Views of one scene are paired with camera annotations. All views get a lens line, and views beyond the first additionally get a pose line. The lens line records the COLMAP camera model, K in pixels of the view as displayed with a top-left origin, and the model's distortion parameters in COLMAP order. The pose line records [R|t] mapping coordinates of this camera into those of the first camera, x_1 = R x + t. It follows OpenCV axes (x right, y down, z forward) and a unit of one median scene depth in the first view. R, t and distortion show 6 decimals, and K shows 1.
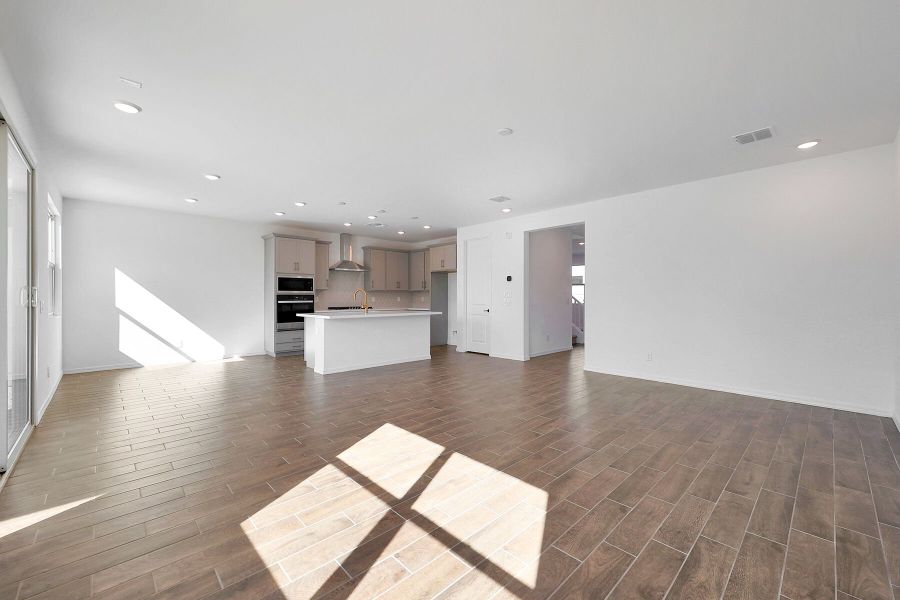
lens RADIAL K [[361.4, 0, 447.8], [0, 361.4, 297.1], [0, 0, 1]] dist [-0.000914, -0.000121]
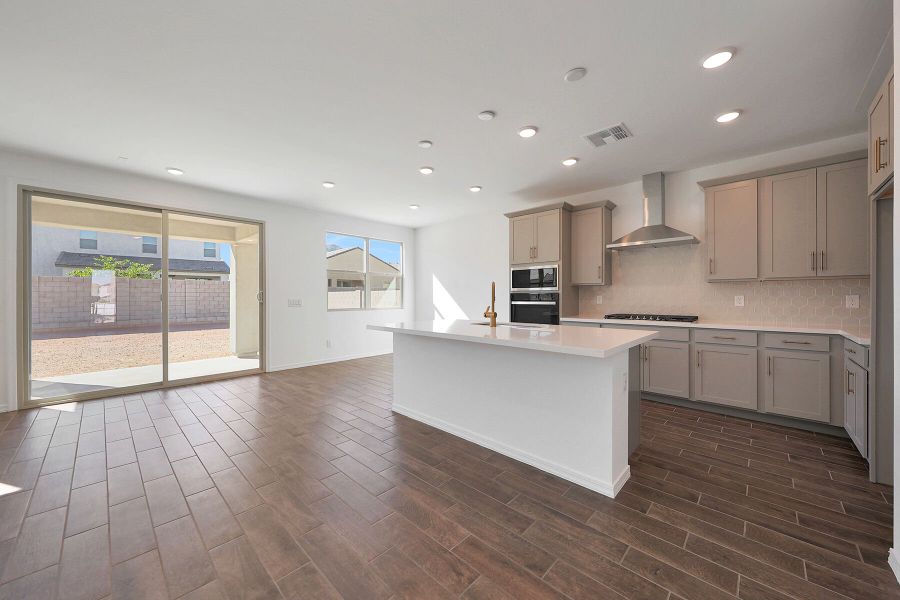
lens RADIAL K [[331.8, 0, 450.2], [0, 331.8, 297.2], [0, 0, 1]] dist [-0.000685, -0.000214]
pose [[0.049294, 0.003633, -0.998778, 0.211543], [0.002360, 0.999990, 0.003754, -0.000815], [0.998782, -0.002542, 0.049285, 0.790458]]
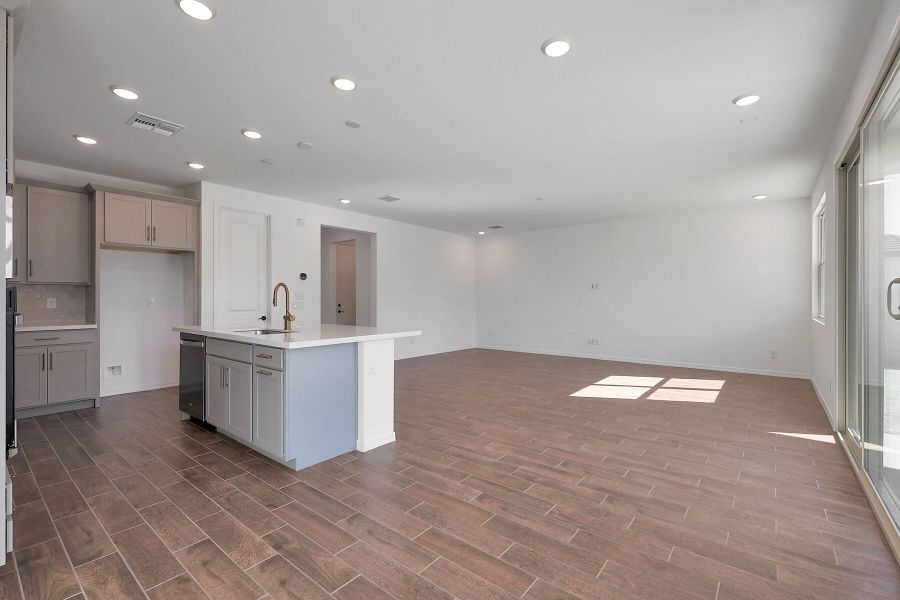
lens RADIAL K [[398.5, 0, 450.0], [0, 398.5, 300.0], [0, 0, 1]] dist [0.000712, 0.000046]
pose [[-0.131006, -0.000928, 0.991381, -0.703161], [-0.004386, 0.999990, 0.000356, -0.000336], [-0.991372, -0.004302, -0.131009, 0.730206]]
